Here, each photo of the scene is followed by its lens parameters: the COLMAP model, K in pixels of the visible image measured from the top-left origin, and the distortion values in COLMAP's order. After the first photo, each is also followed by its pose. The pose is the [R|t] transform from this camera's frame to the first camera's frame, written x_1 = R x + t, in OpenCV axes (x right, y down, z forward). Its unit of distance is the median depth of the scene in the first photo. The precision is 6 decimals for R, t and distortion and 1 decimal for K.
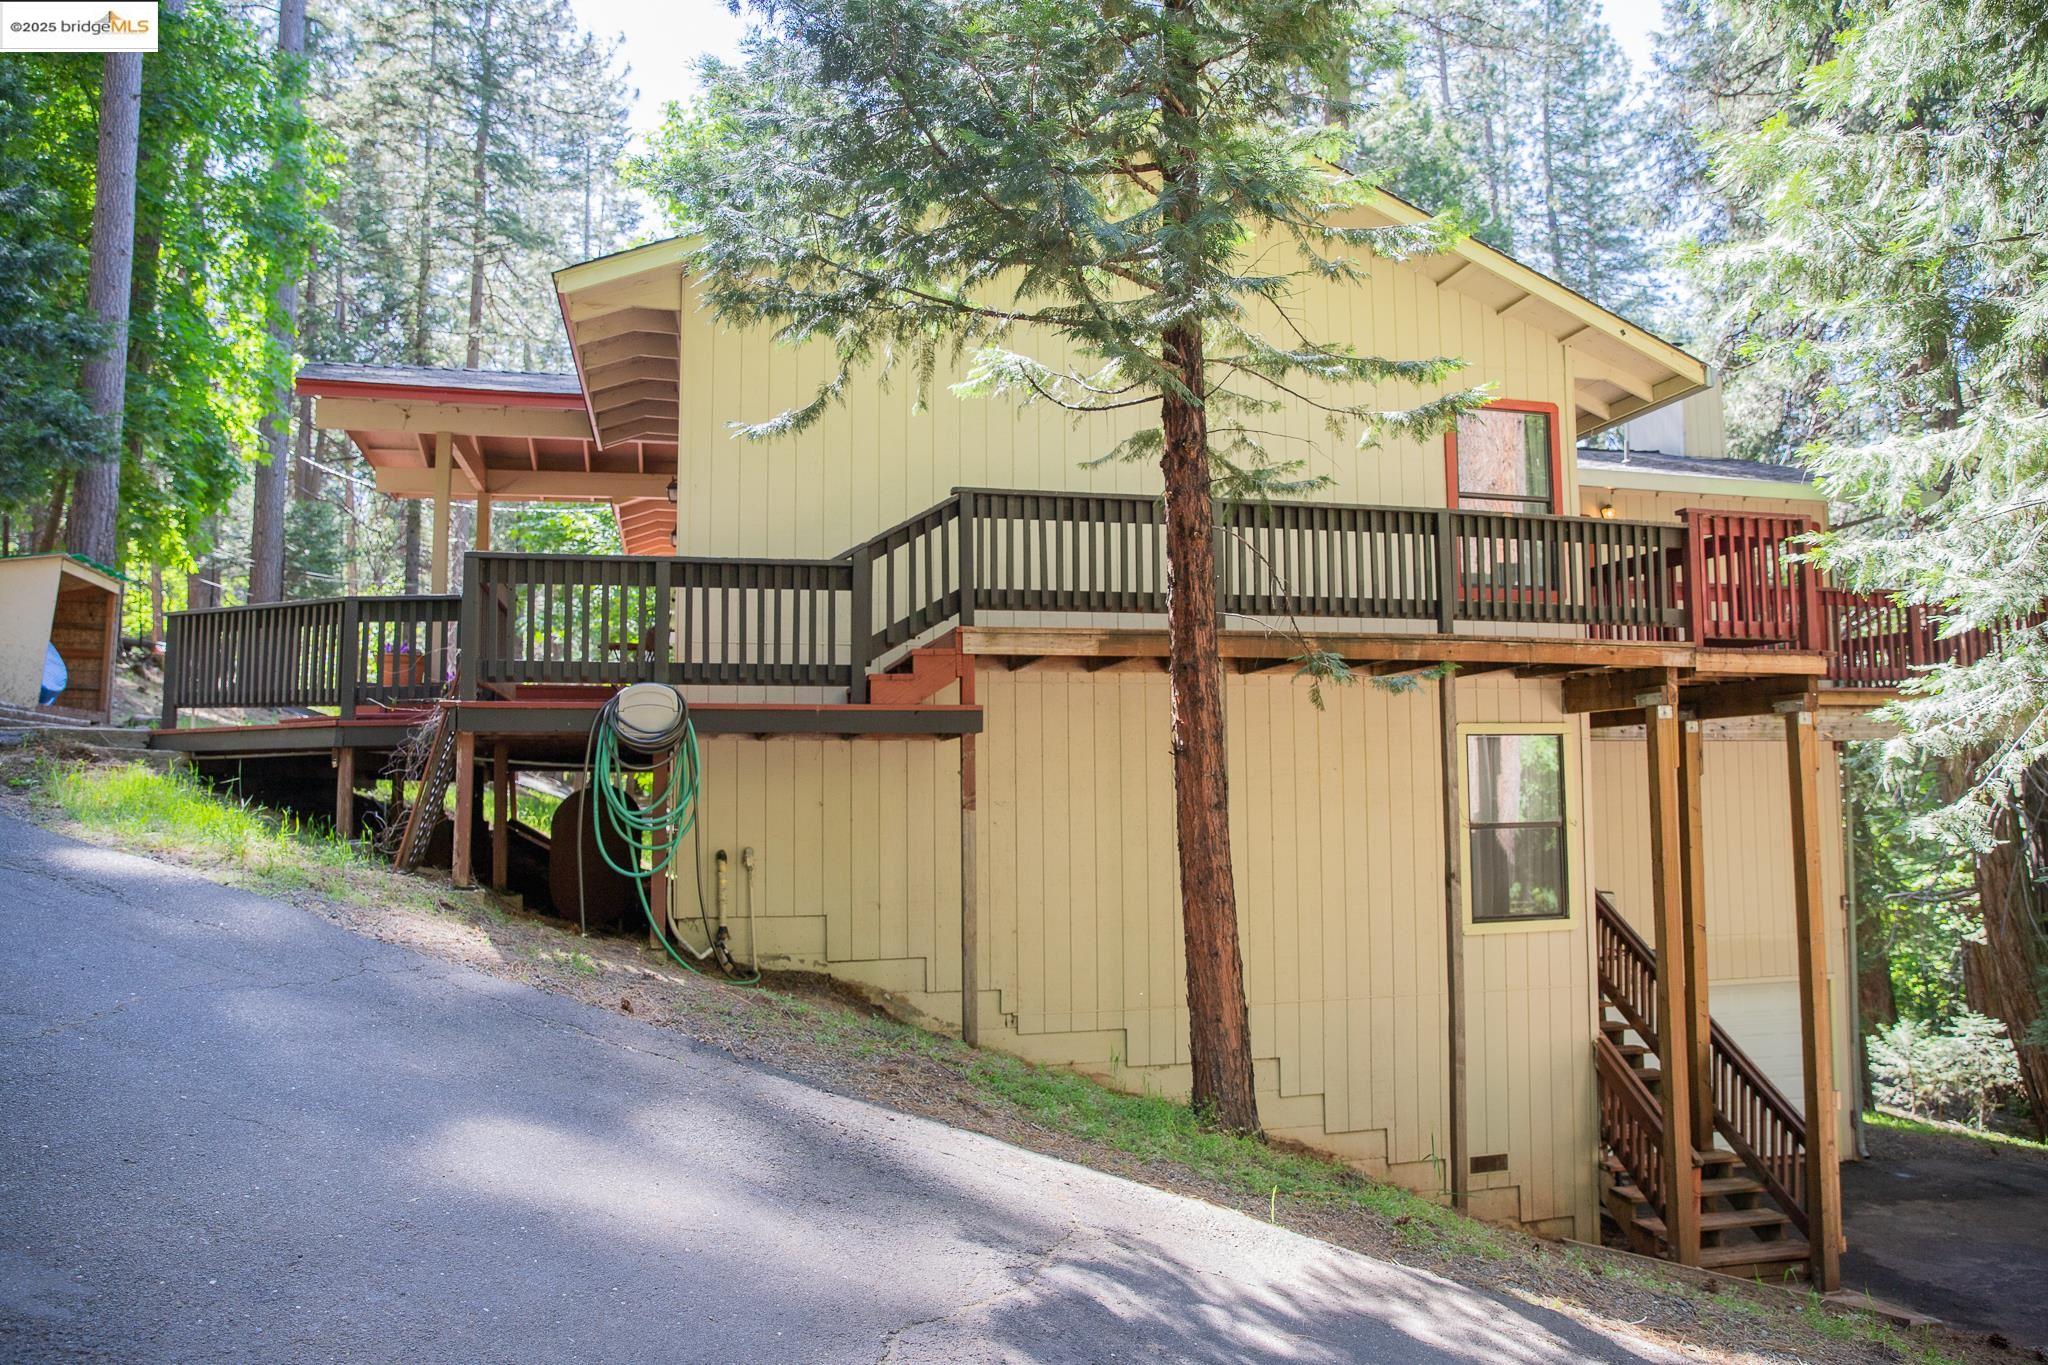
lens RADIAL K [[1371.1, 0, 1024.0], [0, 1371.1, 682.5], [0, 0, 1]] dist [-0.101939, 0.067902]
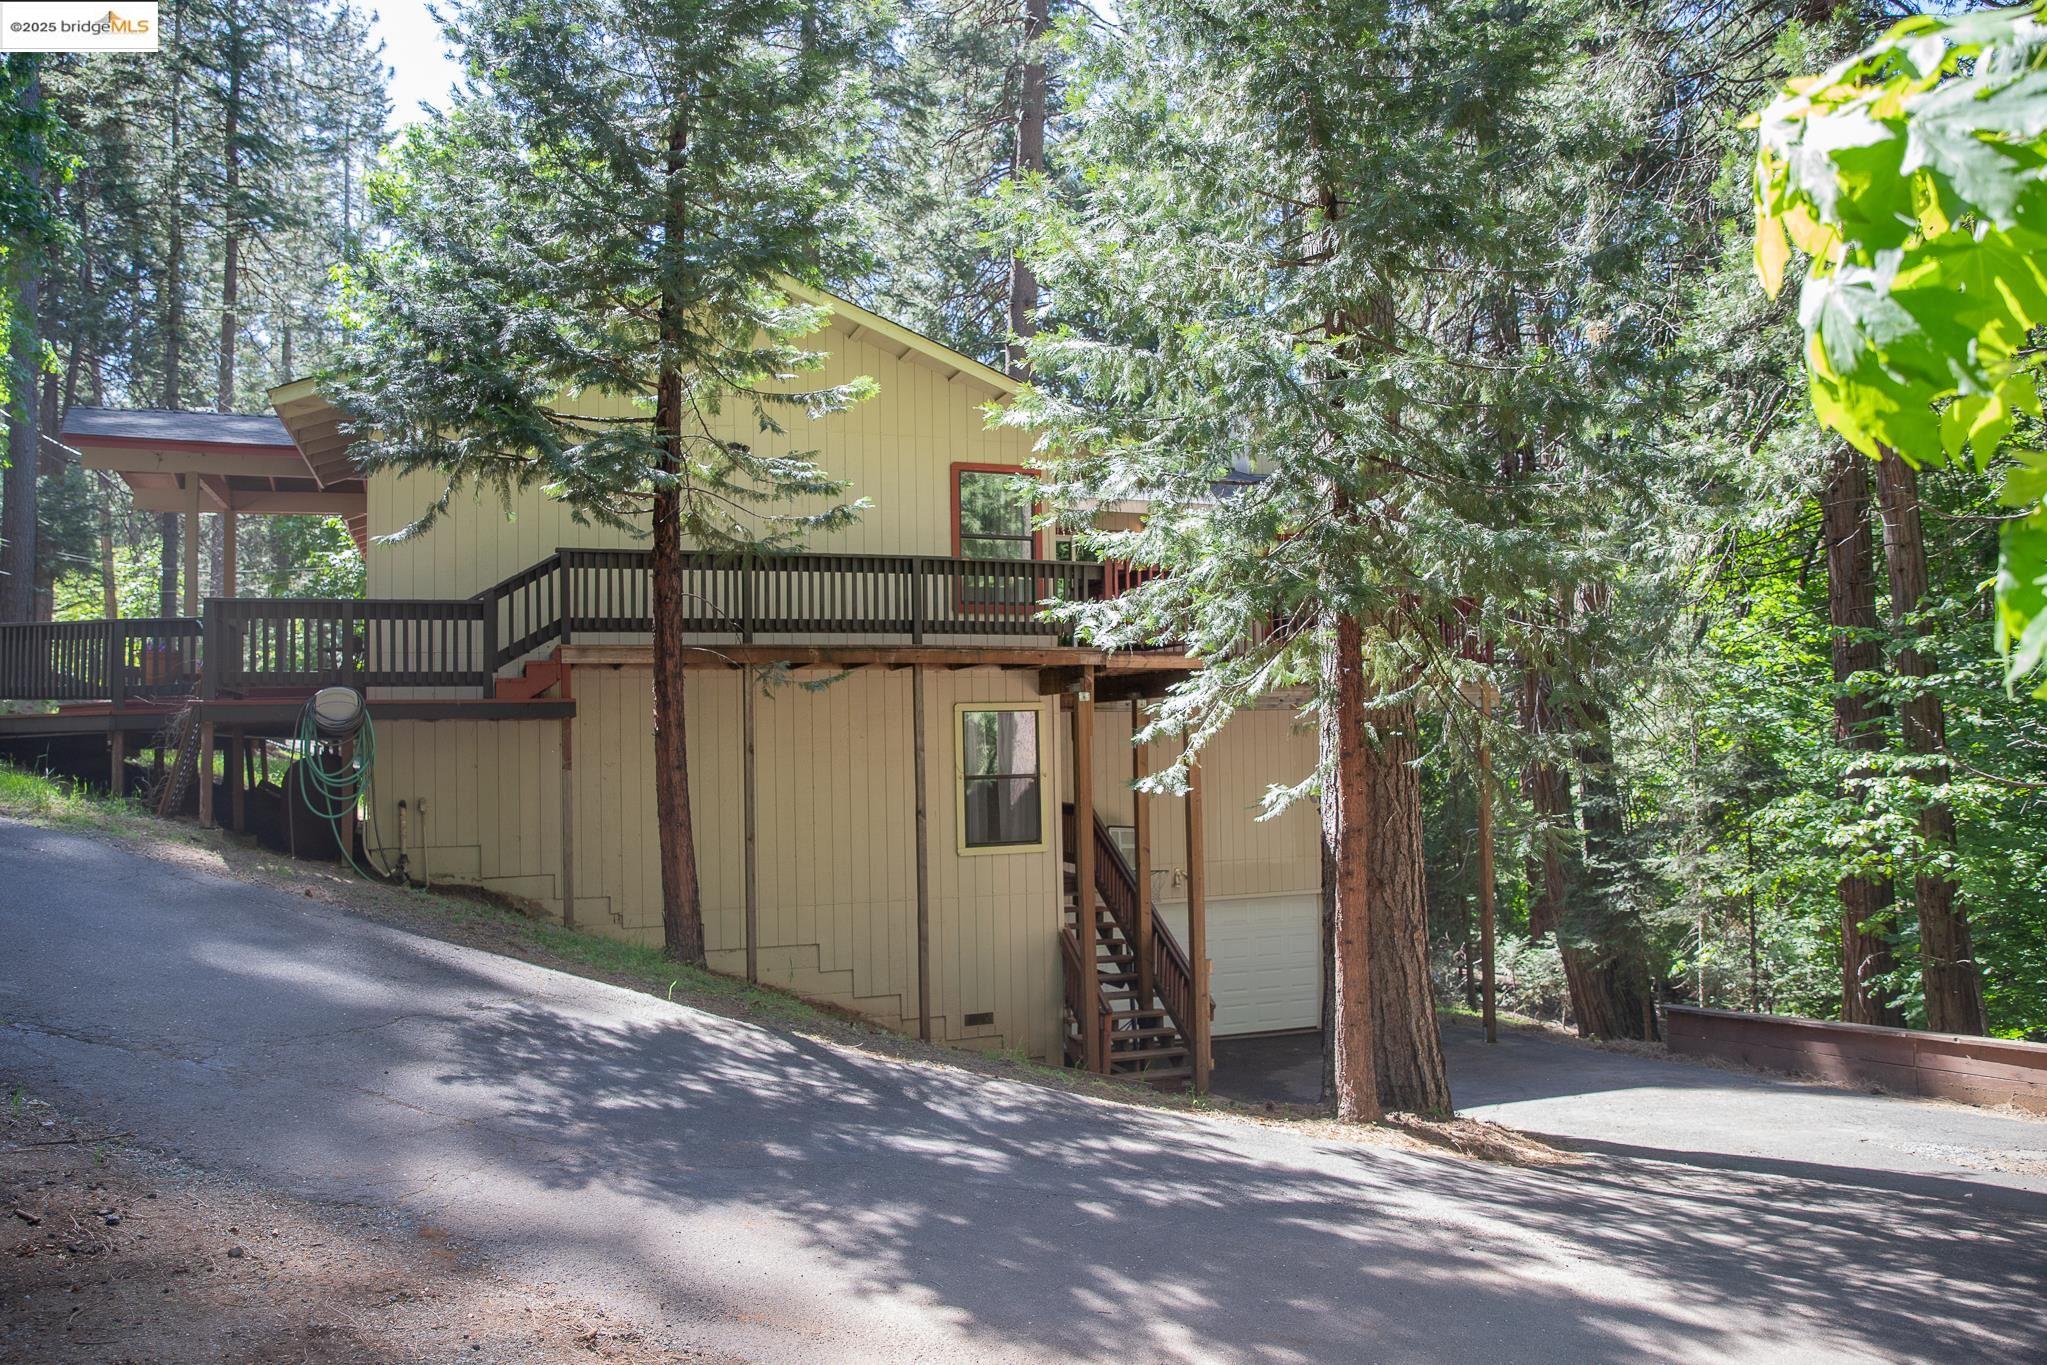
lens RADIAL K [[1425.1, 0, 1023.5], [0, 1425.1, 682.5], [0, 0, 1]] dist [-0.112084, 0.081322]
pose [[0.992328, -0.006285, 0.123477, 0.243534], [0.001659, 0.999294, 0.037531, -0.052954], [-0.123626, -0.037038, 0.991637, -0.518893]]
